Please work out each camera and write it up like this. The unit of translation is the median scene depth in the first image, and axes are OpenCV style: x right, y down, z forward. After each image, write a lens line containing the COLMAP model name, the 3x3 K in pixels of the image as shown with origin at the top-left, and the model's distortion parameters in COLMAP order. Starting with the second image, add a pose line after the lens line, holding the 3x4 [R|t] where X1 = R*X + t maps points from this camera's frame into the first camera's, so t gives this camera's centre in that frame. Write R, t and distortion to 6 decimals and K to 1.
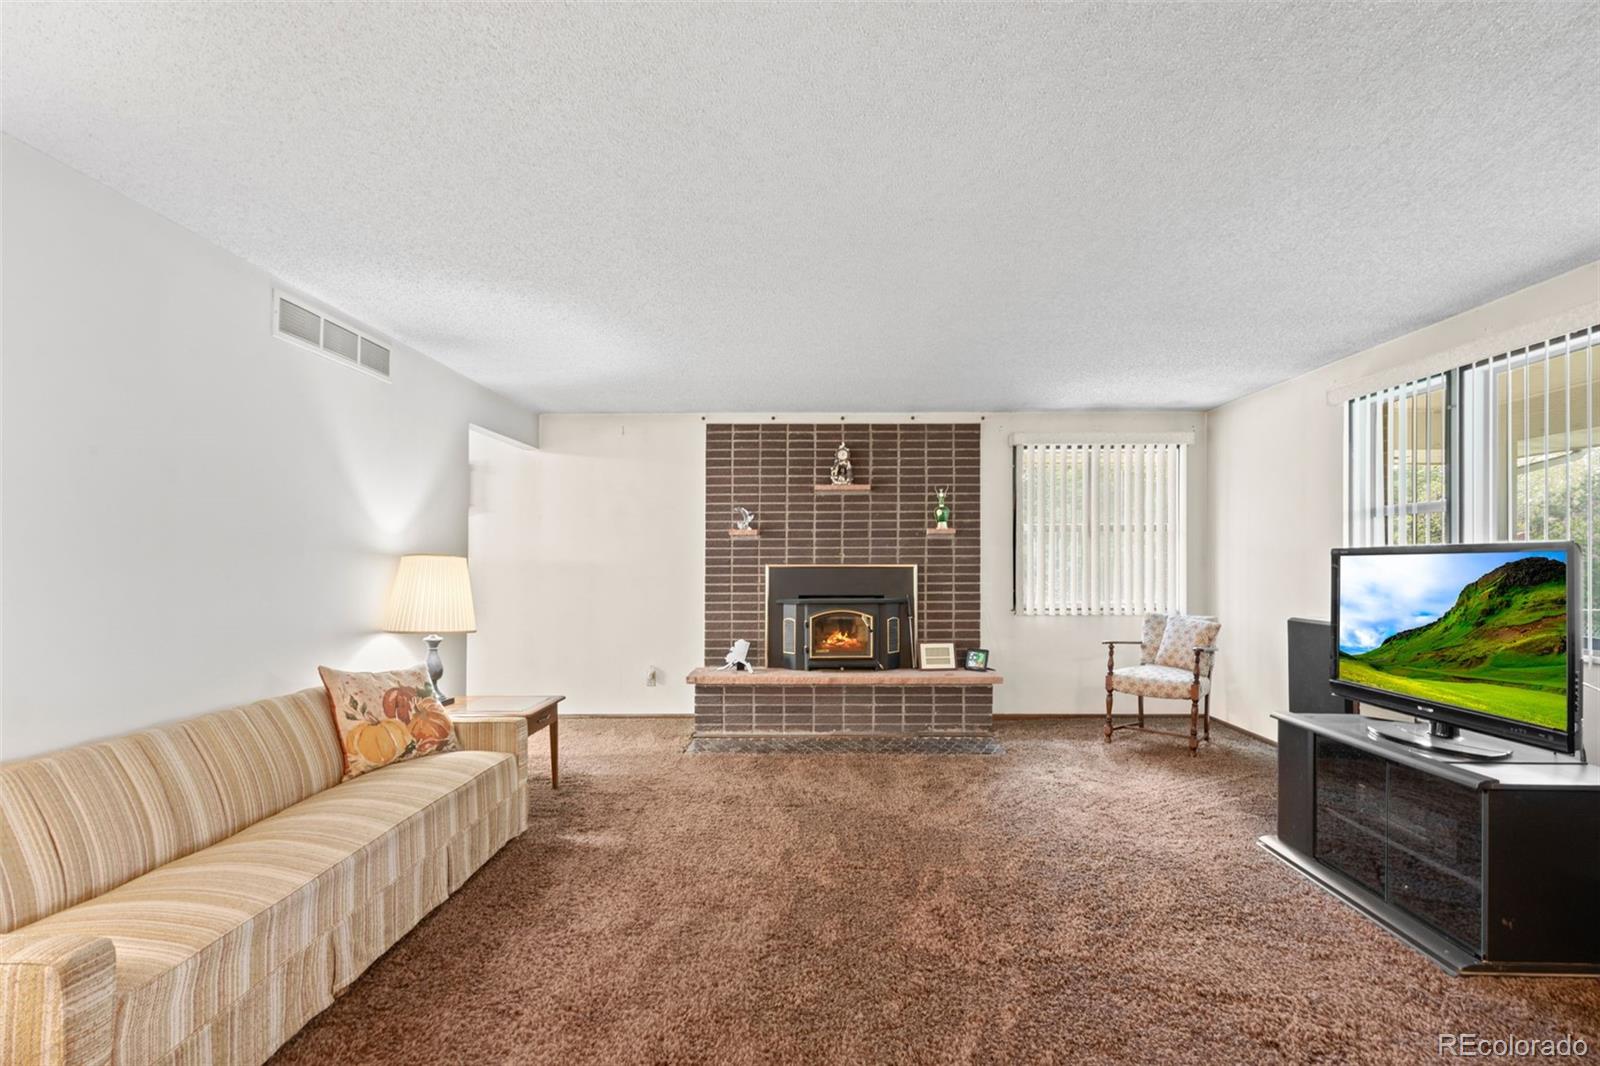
lens RADIAL K [[709.6, 0, 822.5], [0, 709.6, 566.1], [0, 0, 1]] dist [-0.000785, -0.000023]
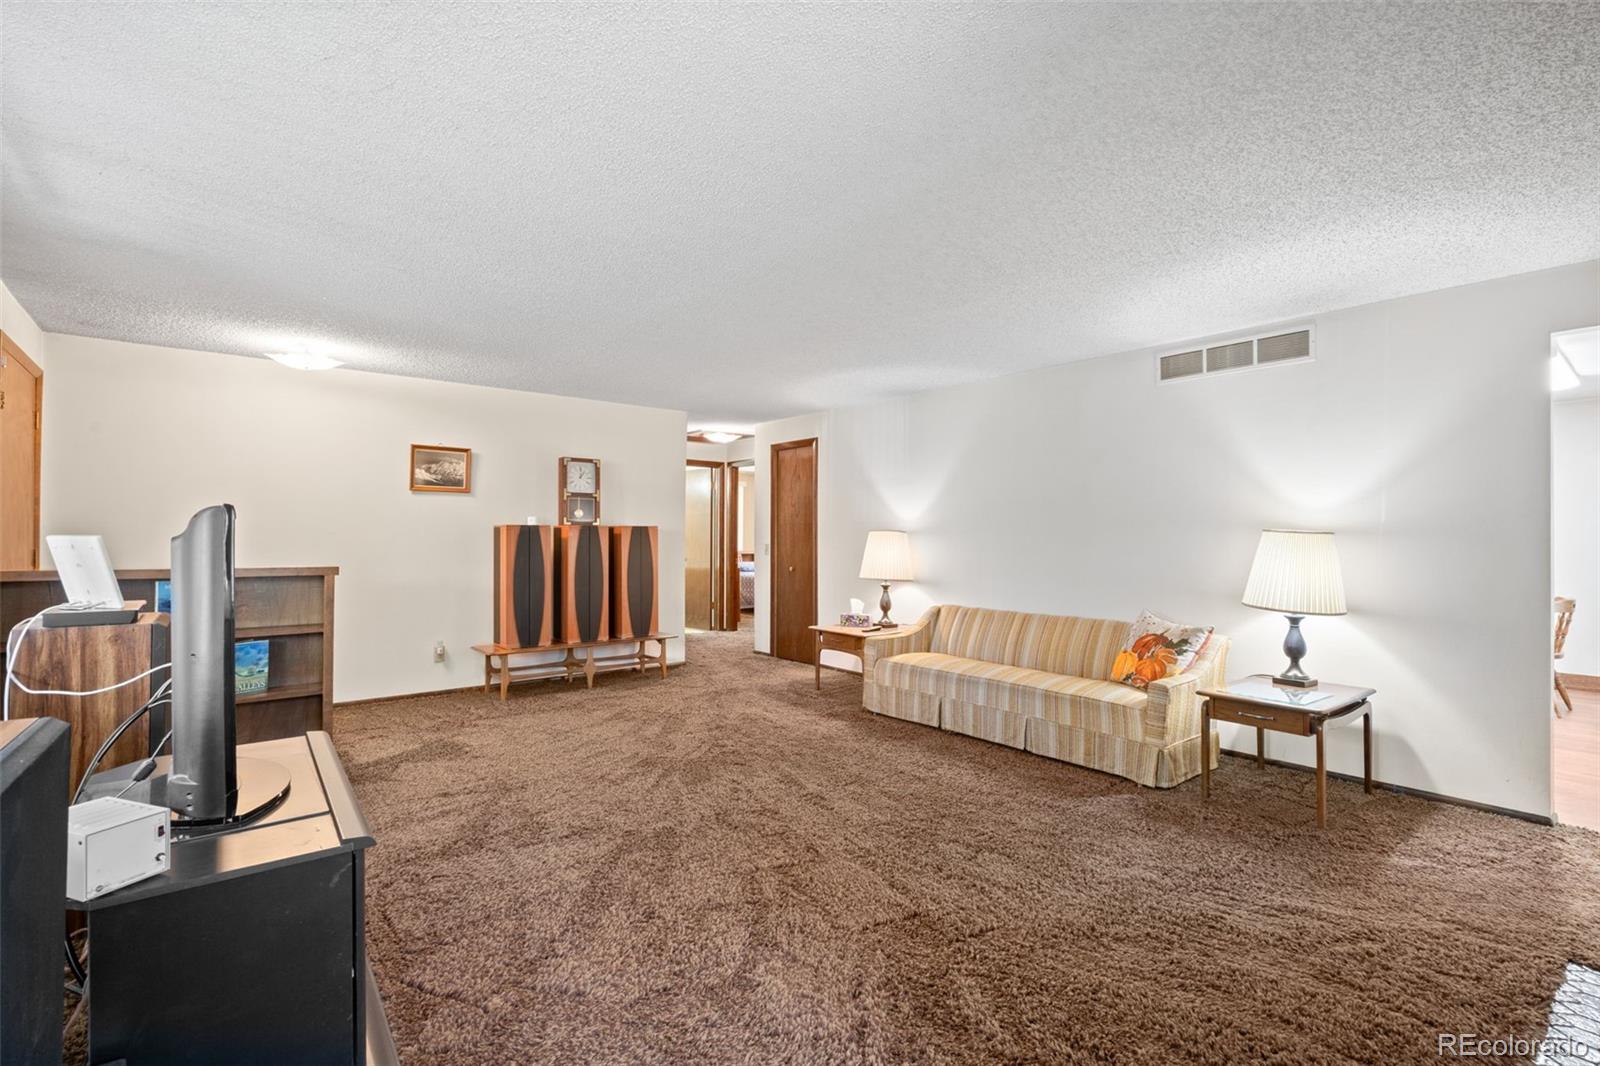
lens RADIAL K [[736.2, 0, 834.6], [0, 736.2, 540.7], [0, 0, 1]] dist [-0.000252, 0.000050]
pose [[-0.754067, -0.001040, -0.656796, 0.398781], [-0.003793, 0.999989, 0.002770, -0.000532], [0.656786, 0.004580, -0.754063, 0.899824]]
